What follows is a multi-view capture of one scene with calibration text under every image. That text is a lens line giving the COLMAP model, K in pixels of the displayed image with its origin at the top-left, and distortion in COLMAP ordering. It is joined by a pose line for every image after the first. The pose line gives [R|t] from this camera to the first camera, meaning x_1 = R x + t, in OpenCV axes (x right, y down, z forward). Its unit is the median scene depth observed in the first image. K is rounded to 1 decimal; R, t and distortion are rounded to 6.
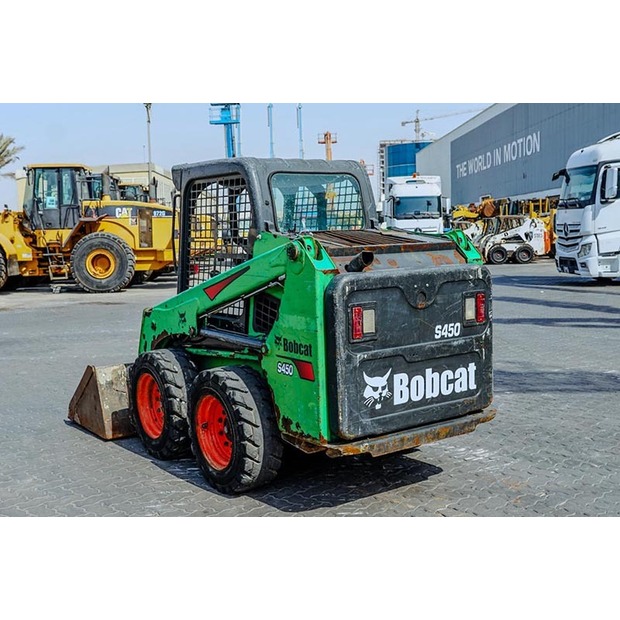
lens RADIAL K [[823.6, 0, 310.1], [0, 823.6, 311.3], [0, 0, 1]] dist [-0.111054, 0.000000]
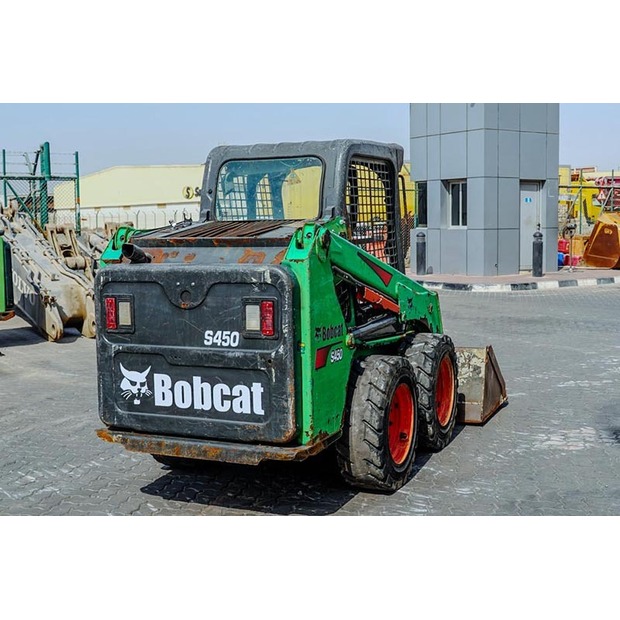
lens RADIAL K [[881.5, 0, 310.1], [0, 881.5, 307.7], [0, 0, 1]] dist [0.011925, 0.000000]
pose [[0.496428, 0.105895, -0.861595, 1.023505], [-0.089818, 0.993470, 0.070352, -0.083782], [0.863419, 0.042462, 0.502698, 0.610348]]
